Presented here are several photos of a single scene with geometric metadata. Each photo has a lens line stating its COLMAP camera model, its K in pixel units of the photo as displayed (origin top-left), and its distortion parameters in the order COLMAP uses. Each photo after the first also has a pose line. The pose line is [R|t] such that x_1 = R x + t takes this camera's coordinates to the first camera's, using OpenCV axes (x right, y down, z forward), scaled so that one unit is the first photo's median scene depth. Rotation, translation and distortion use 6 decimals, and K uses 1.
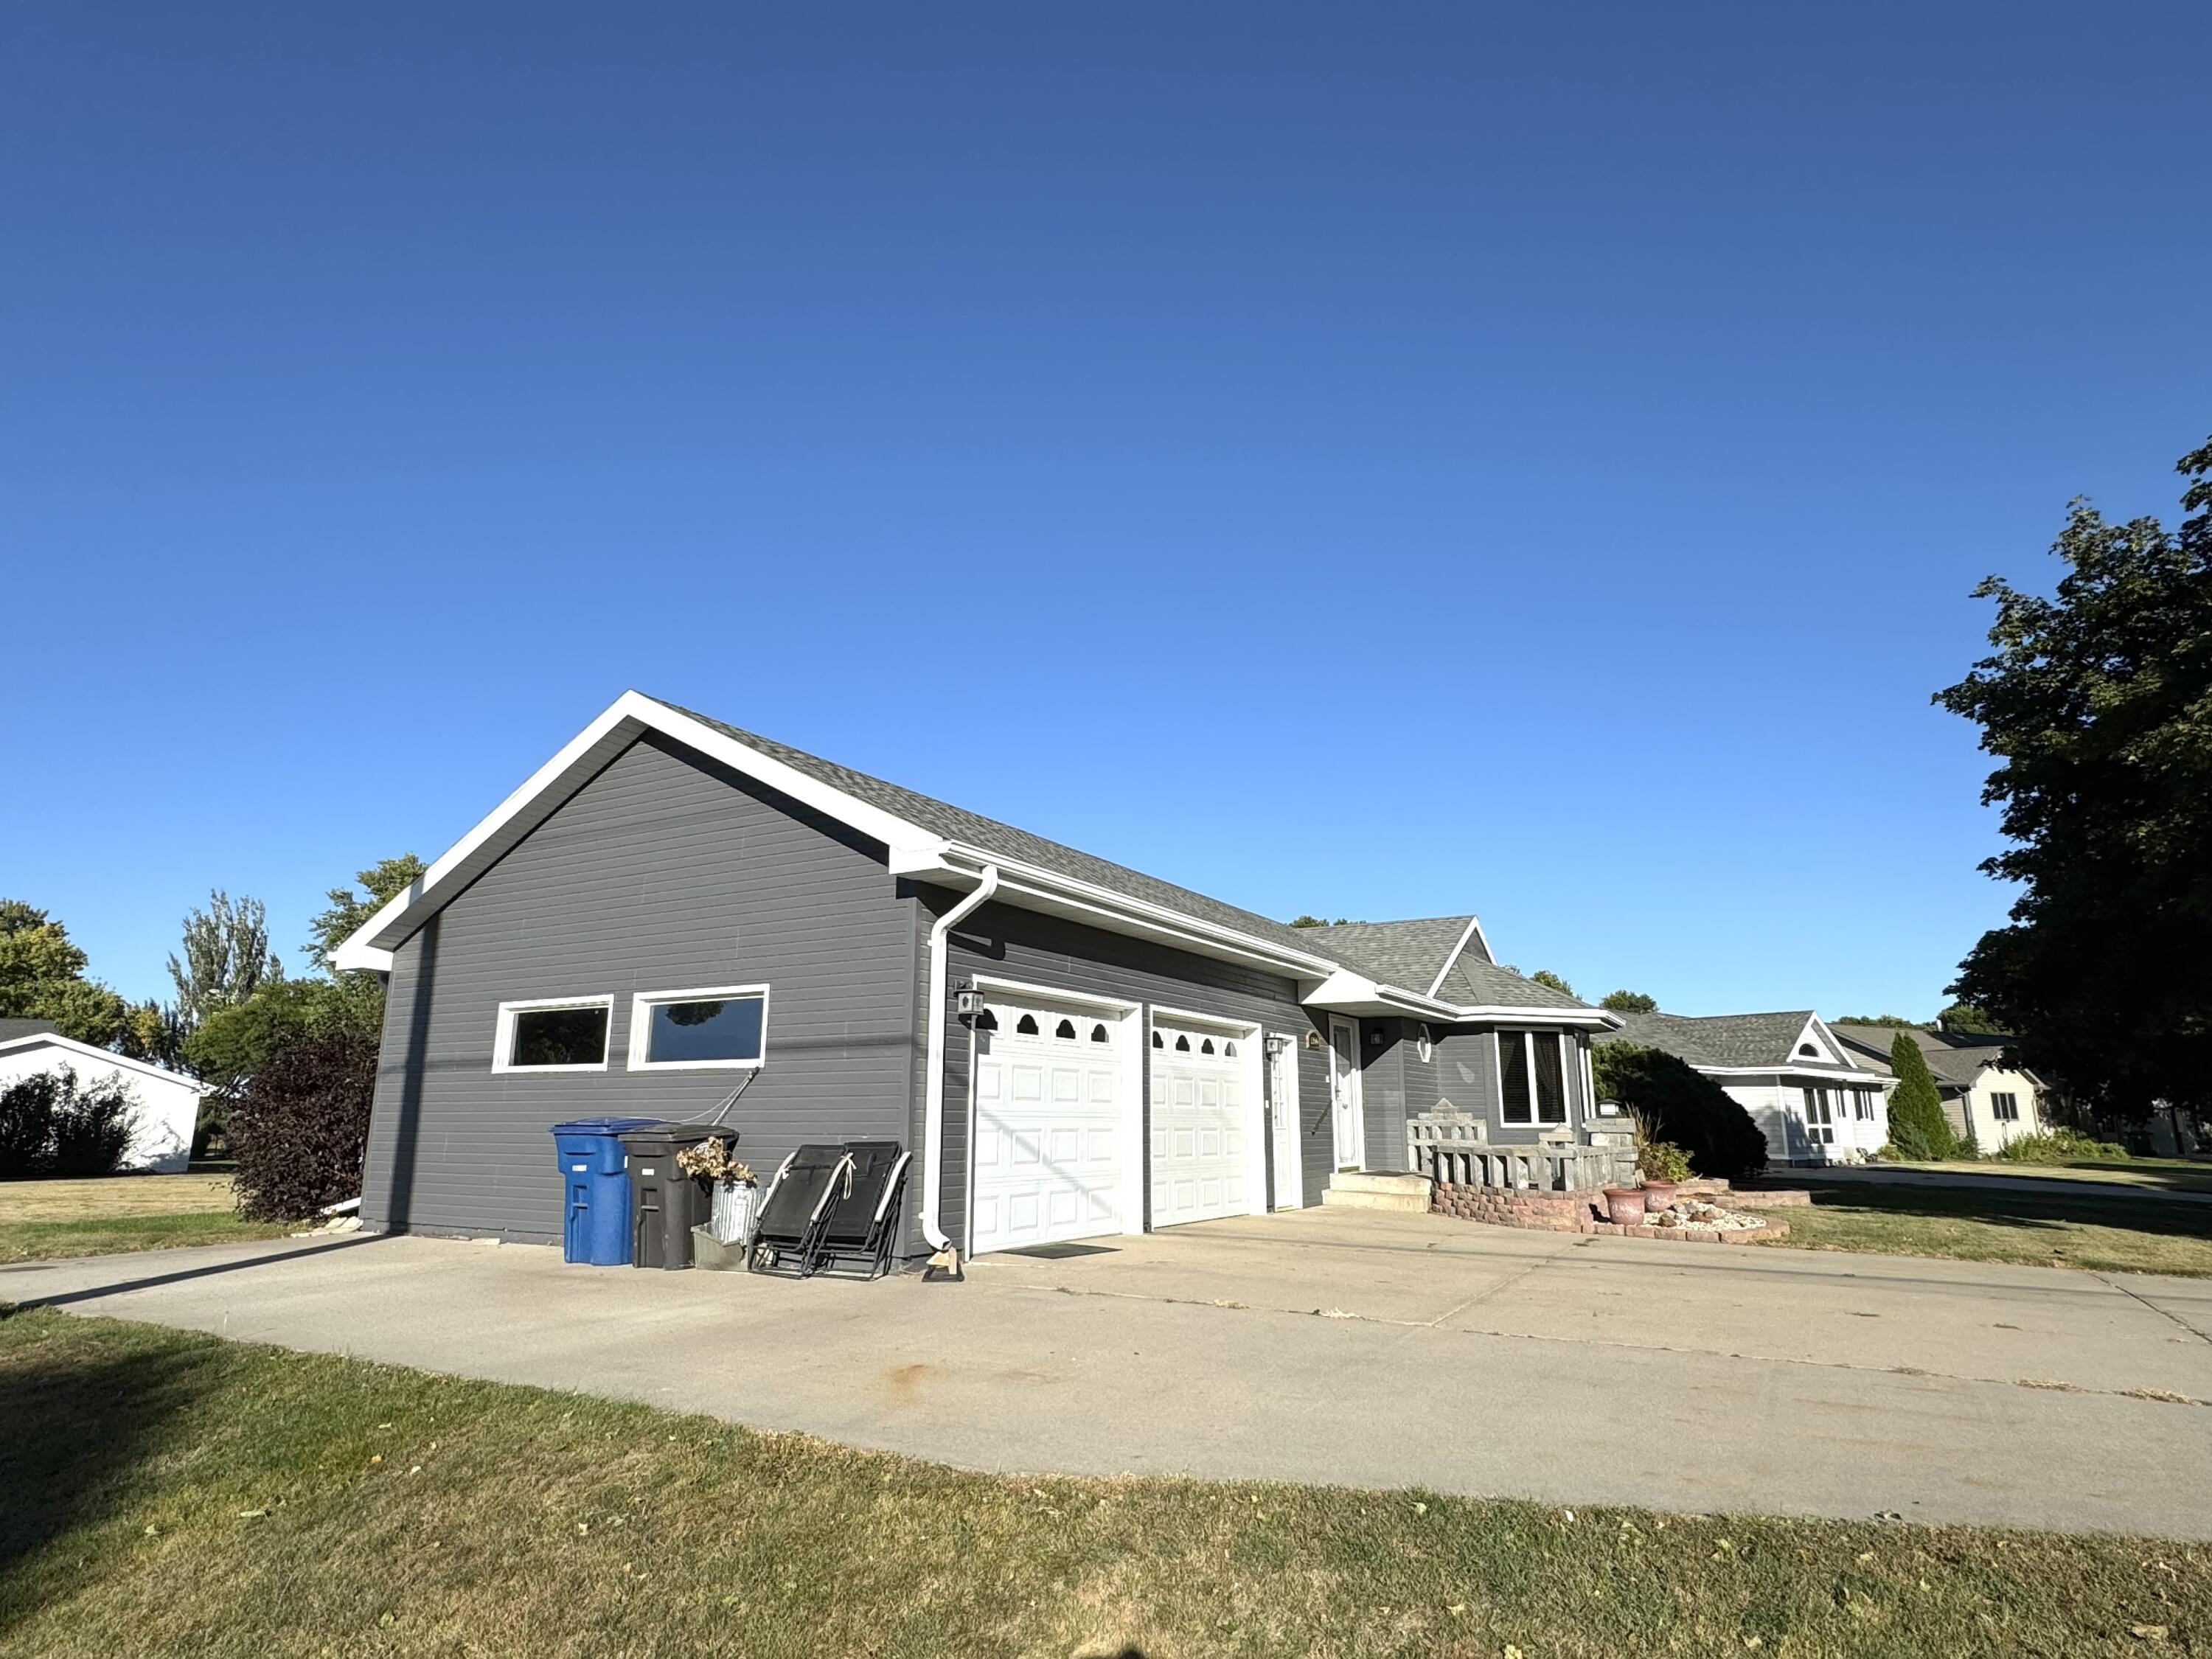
lens RADIAL K [[1254.4, 0, 1104.5], [0, 1254.4, 832.5], [0, 0, 1]] dist [-0.002408, 0.000044]
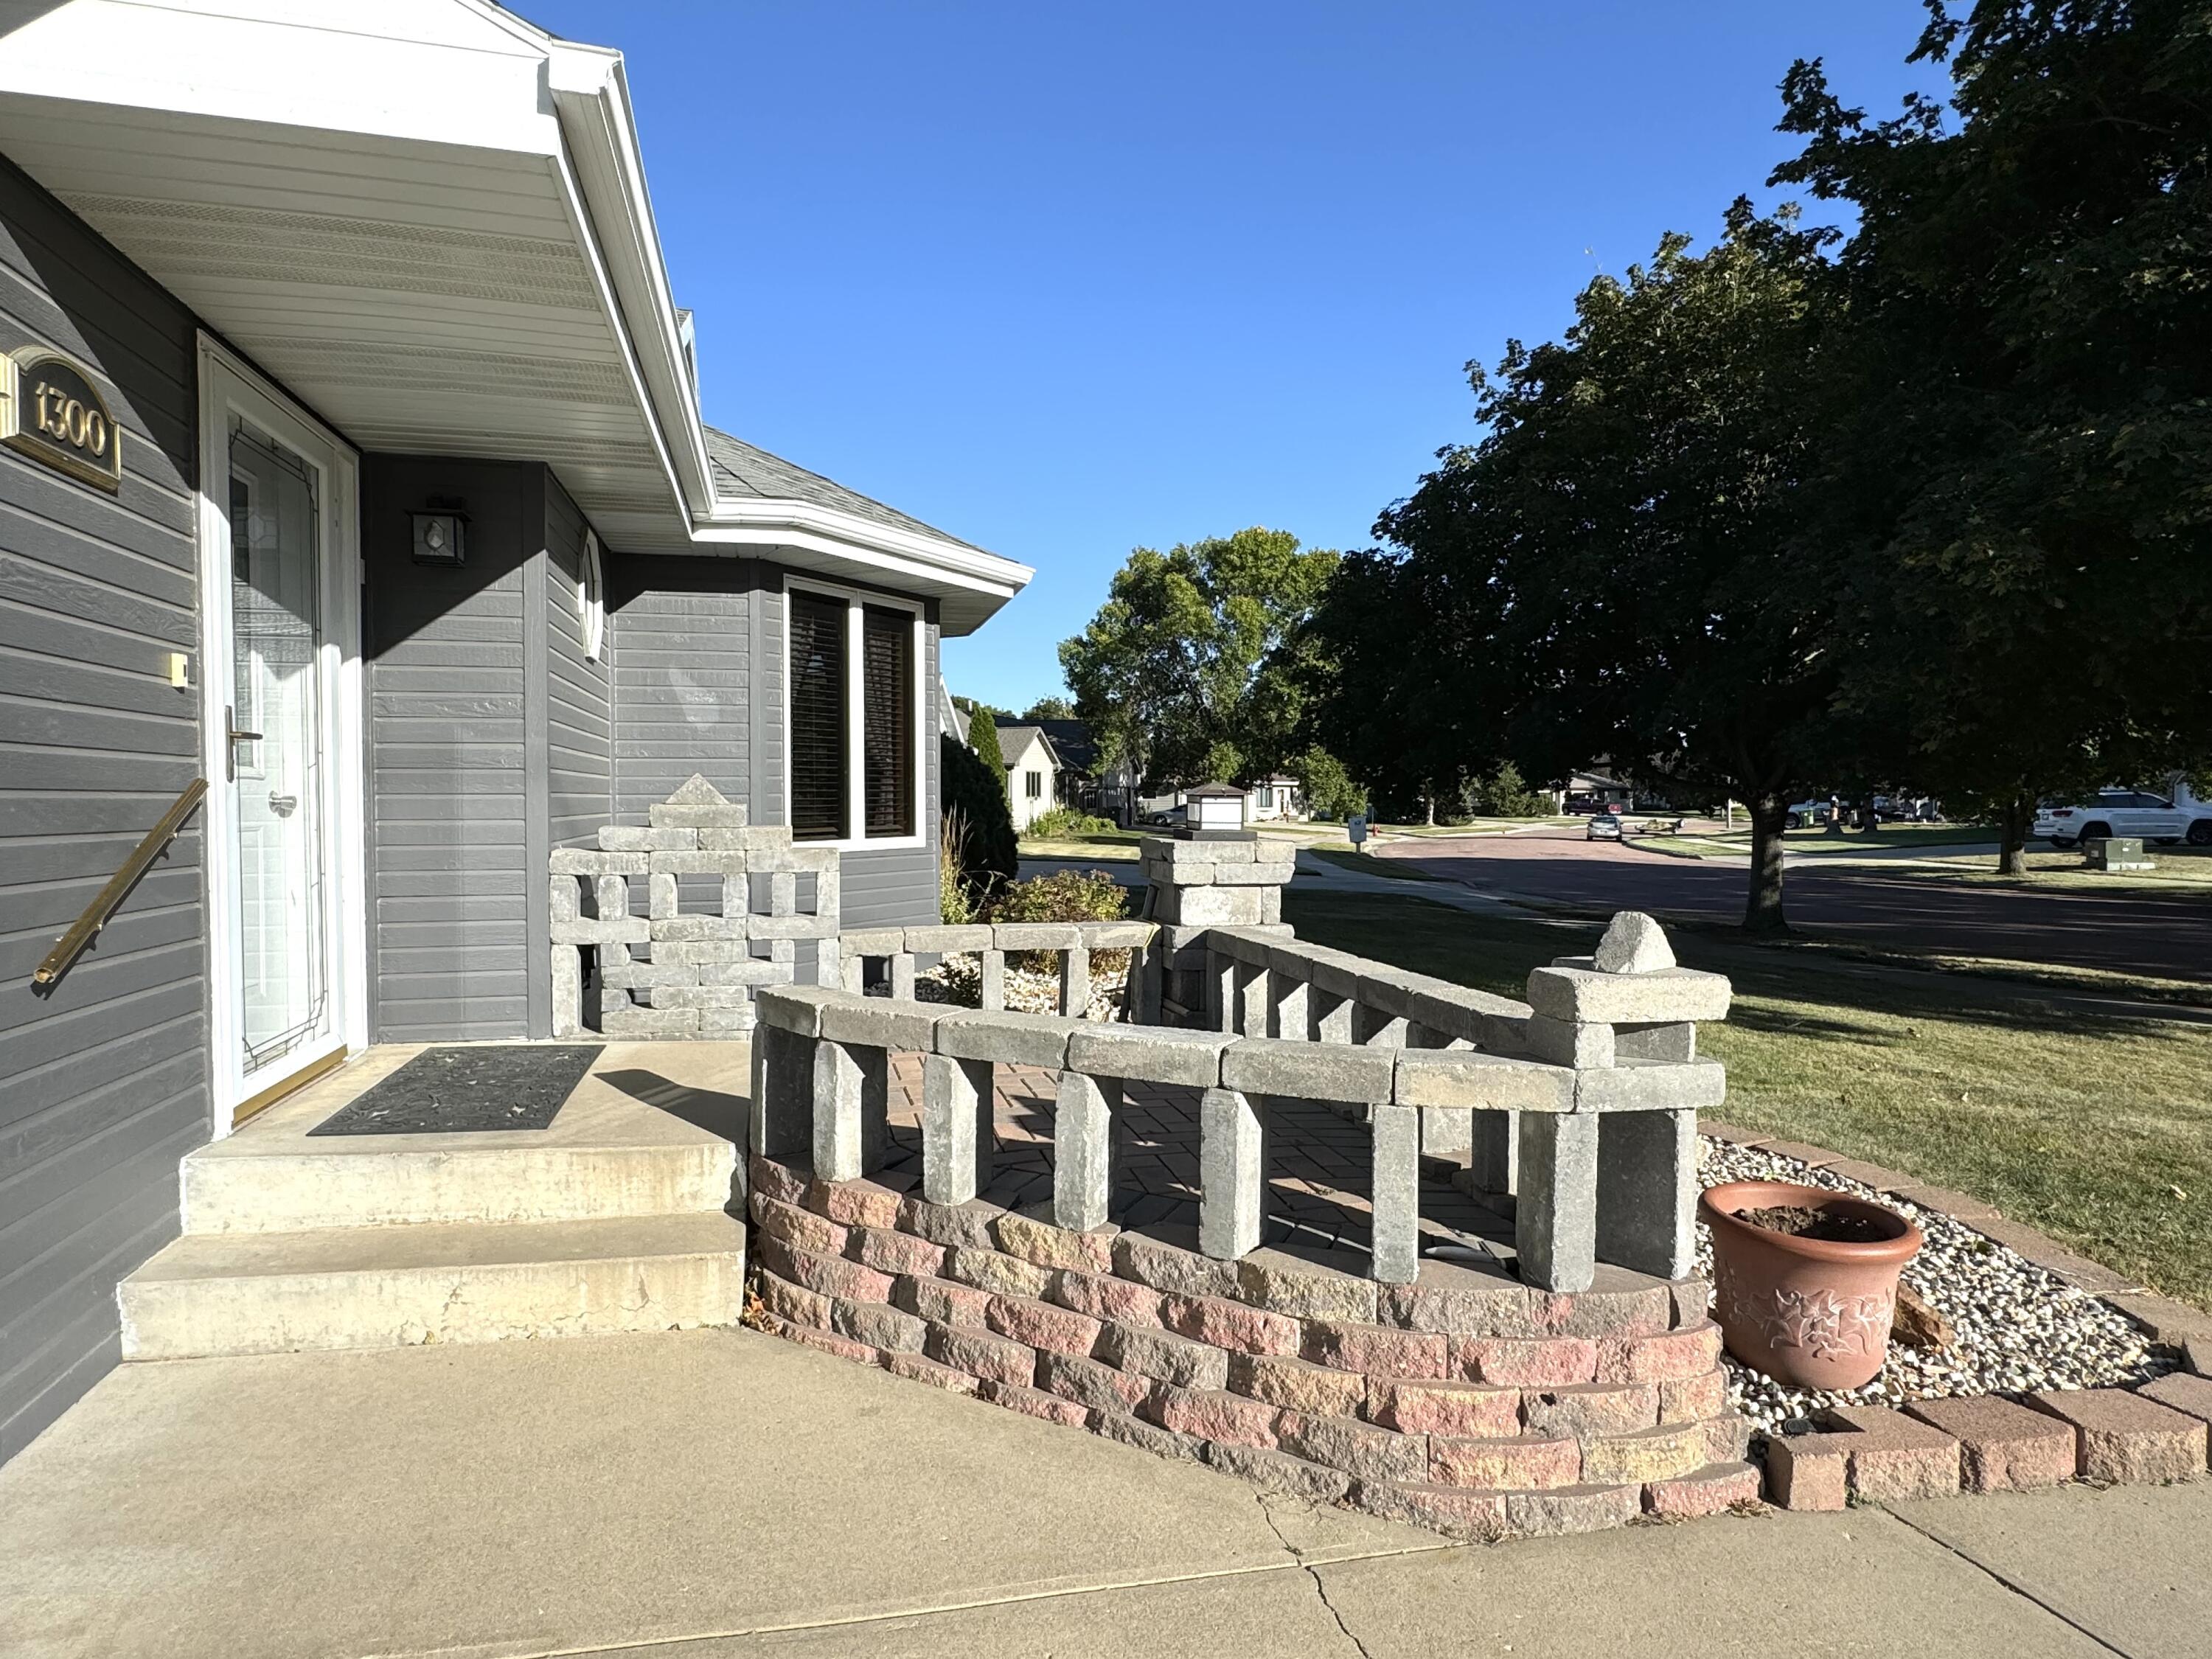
lens RADIAL K [[1254.4, 0, 1100.1], [0, 1254.4, 833.2], [0, 0, 1]] dist [-0.002408, 0.000044]
pose [[0.718859, -0.022626, 0.694788, 0.140687], [-0.155629, 0.968863, 0.192572, 0.156368], [-0.677511, -0.246562, 0.692954, 0.740765]]
